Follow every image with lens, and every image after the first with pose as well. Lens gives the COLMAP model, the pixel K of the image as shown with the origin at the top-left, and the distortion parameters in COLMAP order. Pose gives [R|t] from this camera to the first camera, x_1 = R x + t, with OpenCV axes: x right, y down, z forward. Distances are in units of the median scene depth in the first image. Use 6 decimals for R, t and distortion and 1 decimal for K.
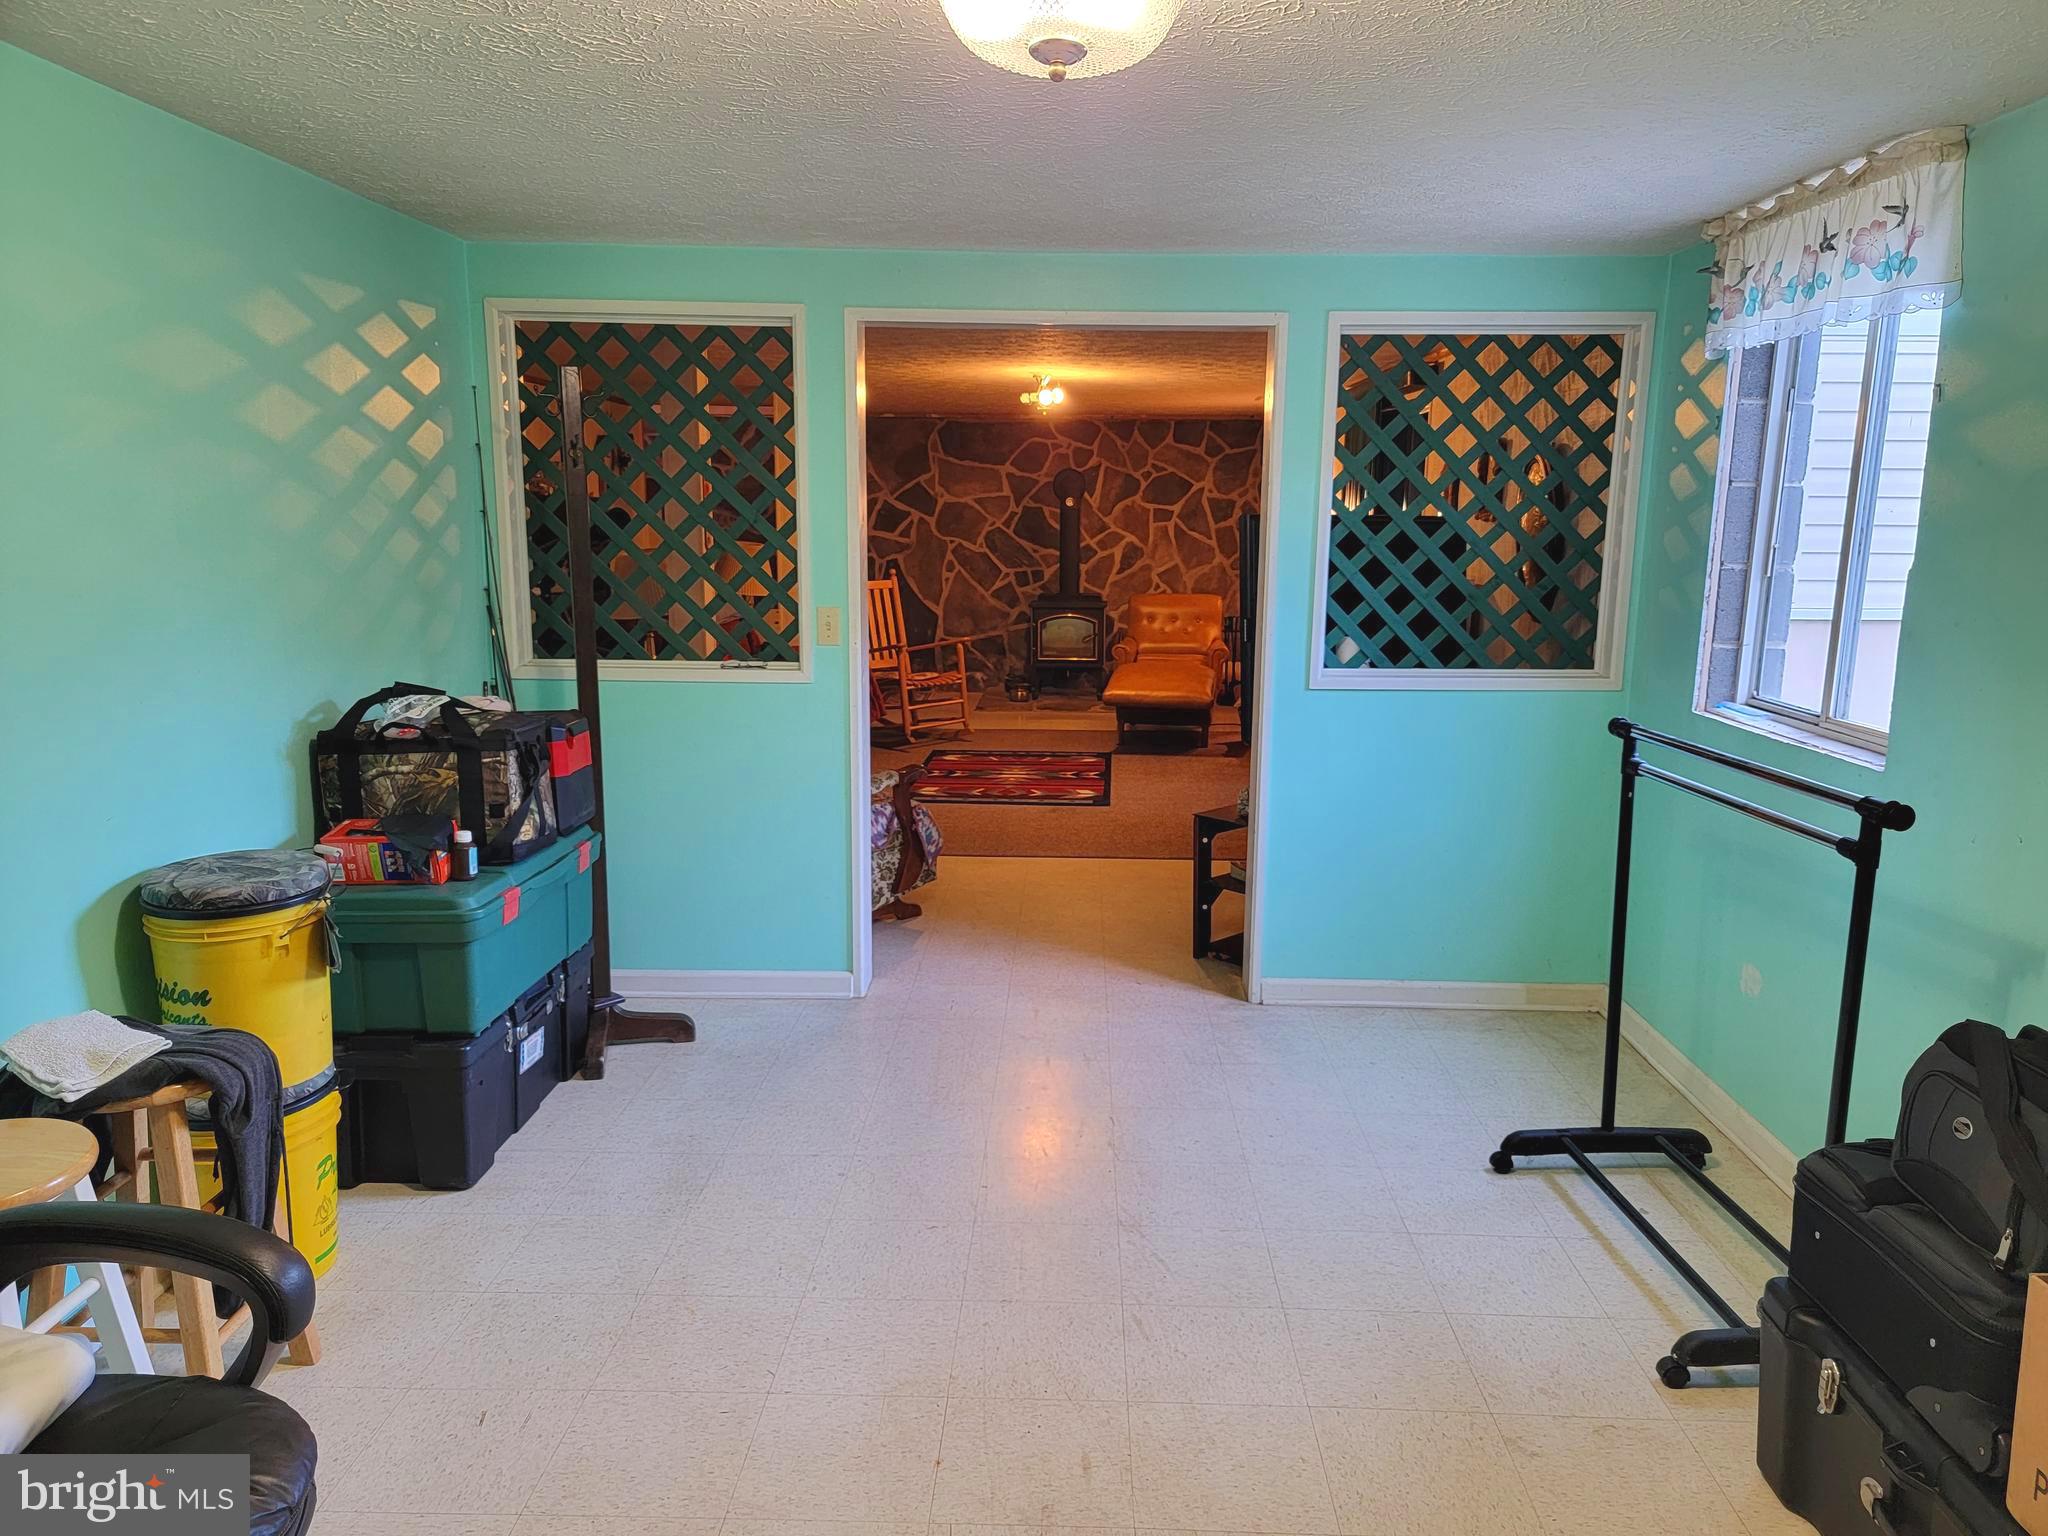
lens RADIAL K [[1433.0, 0, 1019.2], [0, 1433.0, 751.0], [0, 0, 1]] dist [0.057621, -0.032522]
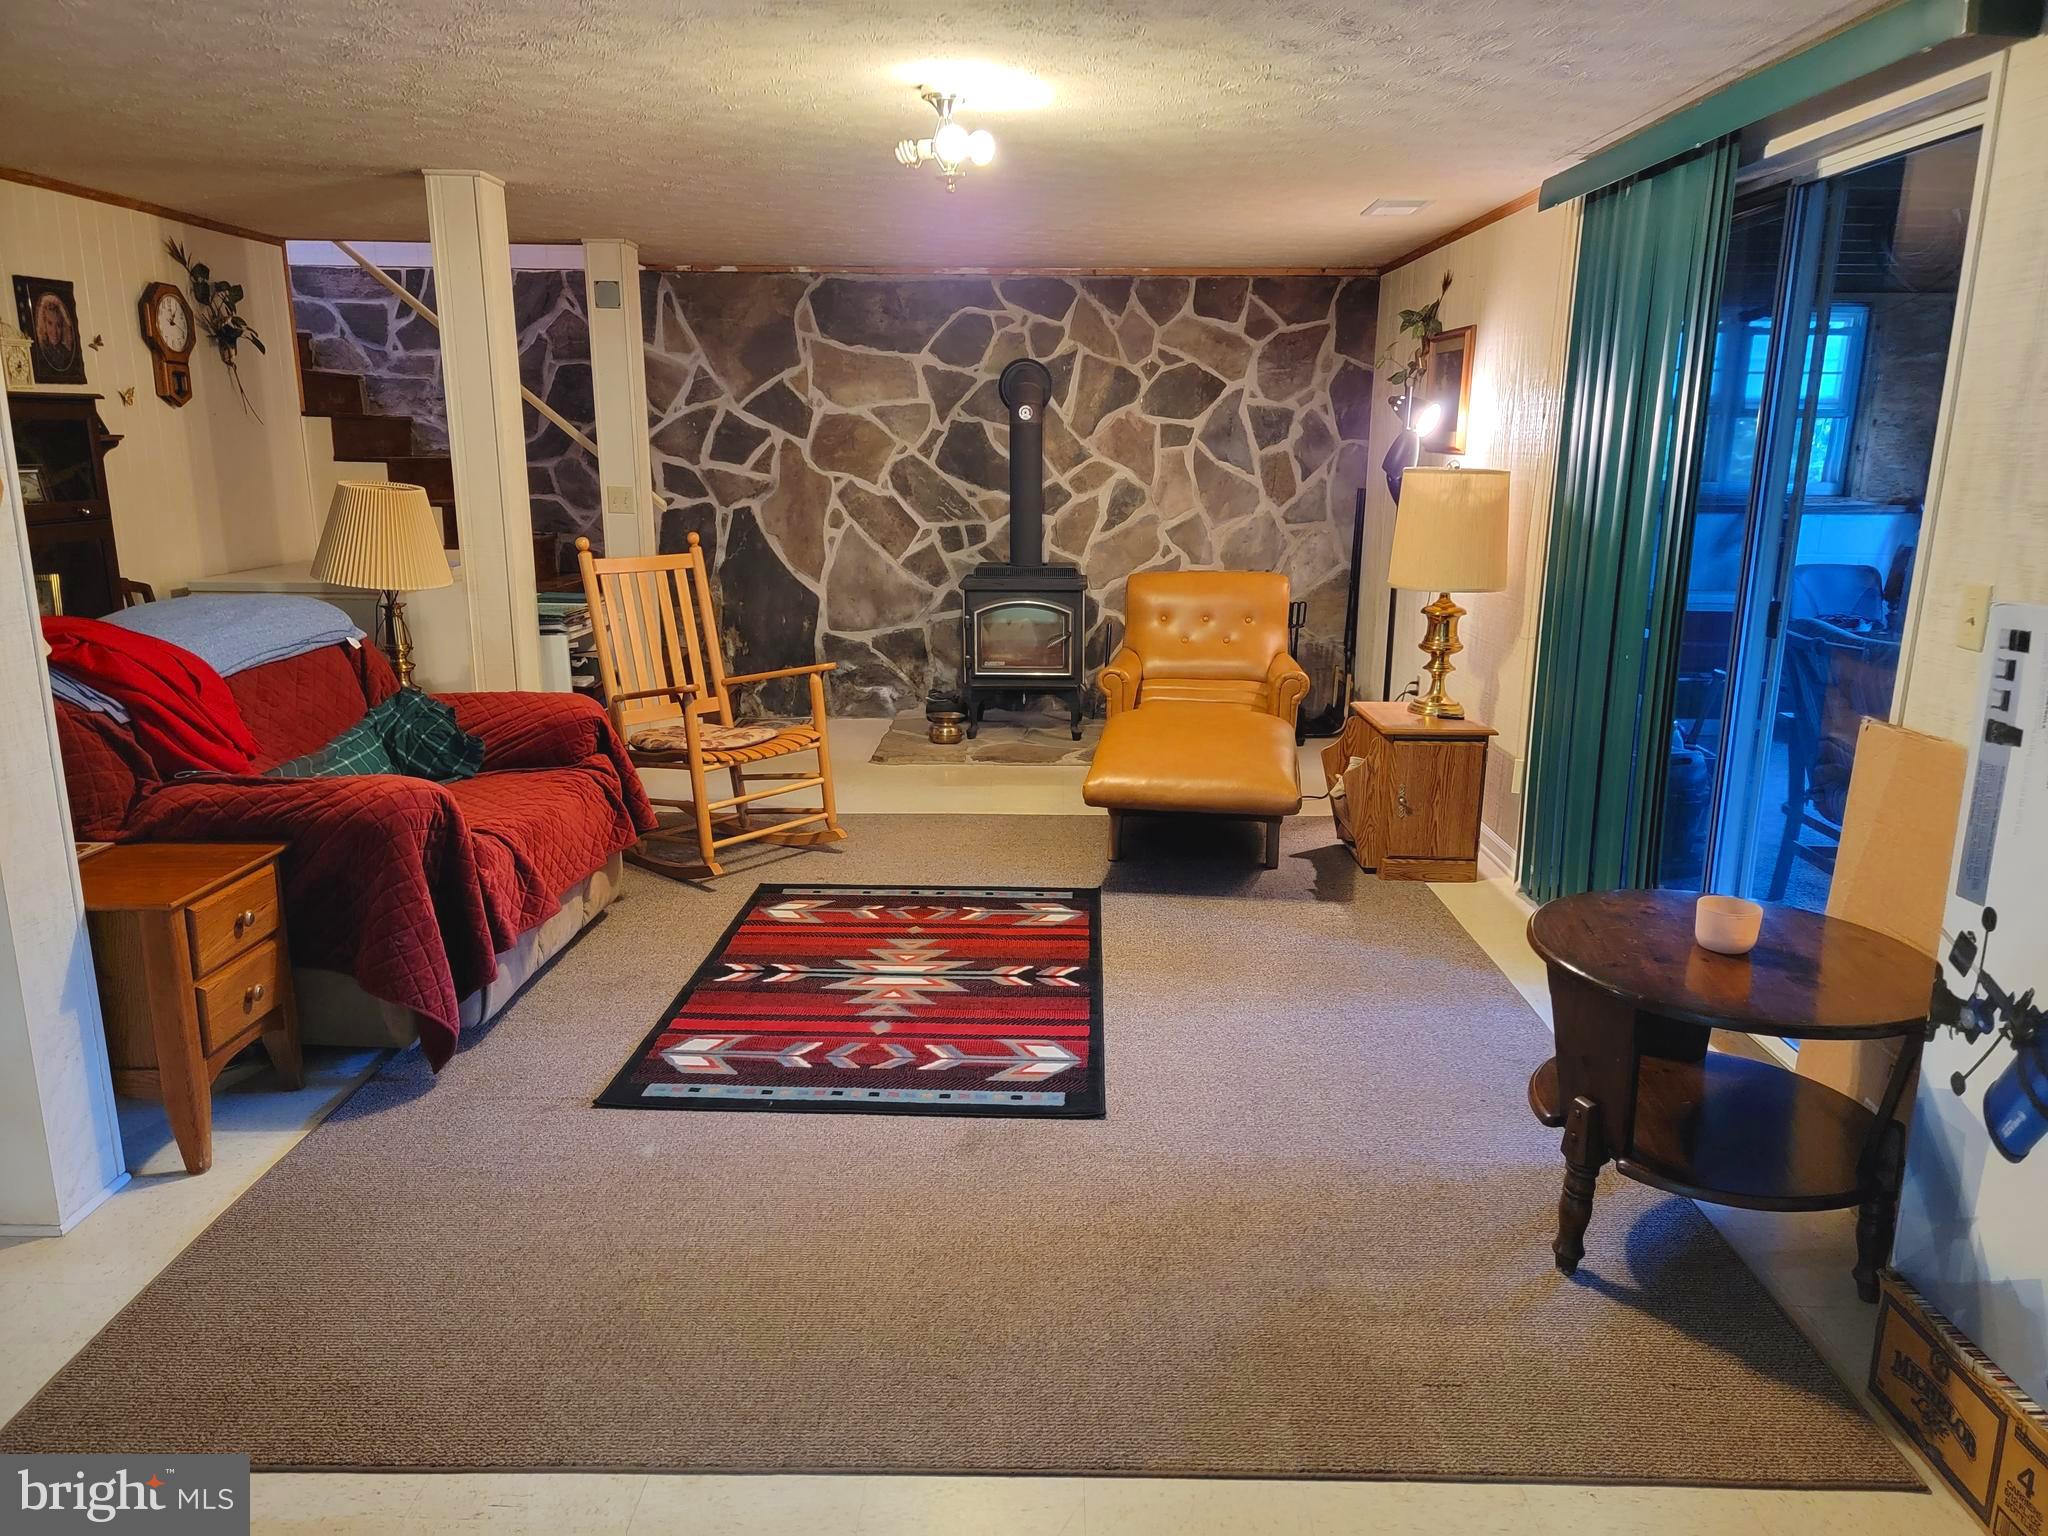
lens RADIAL K [[1433.0, 0, 1023.4], [0, 1433.0, 782.4], [0, 0, 1]] dist [0.057621, -0.032522]
pose [[0.999763, -0.007414, 0.020459, 0.020118], [0.006009, 0.997673, 0.067918, -0.056851], [-0.020915, -0.067779, 0.997481, 0.369417]]
